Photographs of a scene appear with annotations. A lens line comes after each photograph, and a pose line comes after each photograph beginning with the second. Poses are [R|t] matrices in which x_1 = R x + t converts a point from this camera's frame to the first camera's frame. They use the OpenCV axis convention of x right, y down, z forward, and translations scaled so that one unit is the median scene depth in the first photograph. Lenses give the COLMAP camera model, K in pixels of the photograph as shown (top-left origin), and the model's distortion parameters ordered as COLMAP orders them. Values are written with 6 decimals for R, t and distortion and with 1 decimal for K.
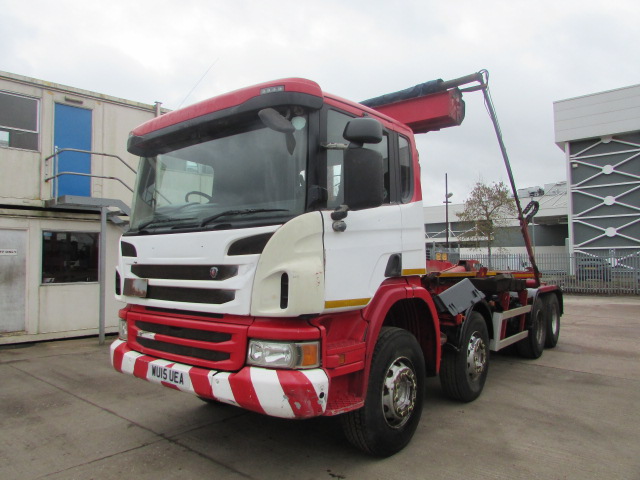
lens RADIAL K [[451.3, 0, 310.6], [0, 451.3, 237.7], [0, 0, 1]] dist [-0.039373, 0.021899]
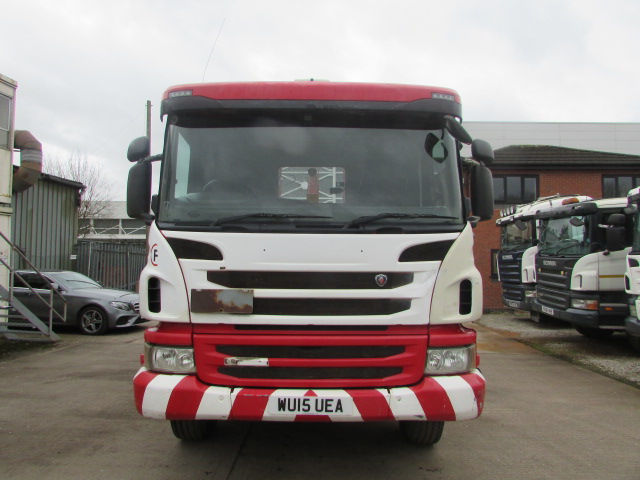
lens RADIAL K [[451.3, 0, 310.6], [0, 451.3, 237.7], [0, 0, 1]] dist [-0.039373, 0.021899]
pose [[0.782546, 0.040786, 0.621256, -0.834001], [-0.043490, 0.998995, -0.010804, 0.007150], [-0.621072, -0.018564, 0.783533, 0.355619]]
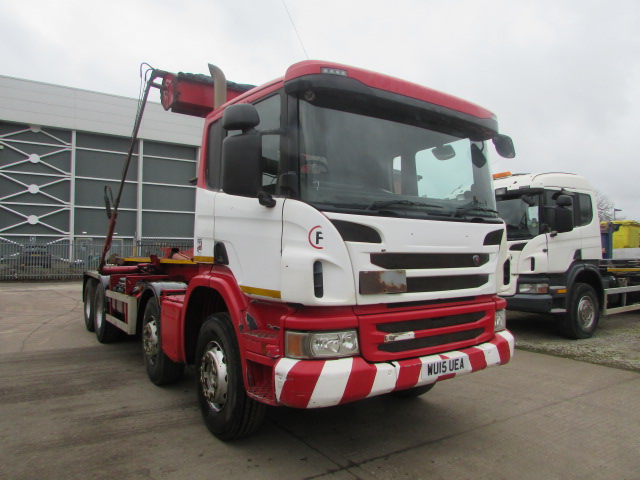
lens RADIAL K [[451.3, 0, 310.6], [0, 451.3, 237.7], [0, 0, 1]] dist [-0.039373, 0.021899]
pose [[0.304614, 0.031237, 0.951963, -1.325755], [-0.059242, 0.998148, -0.013796, 0.057528], [-0.950632, -0.052193, 0.305901, 0.985350]]
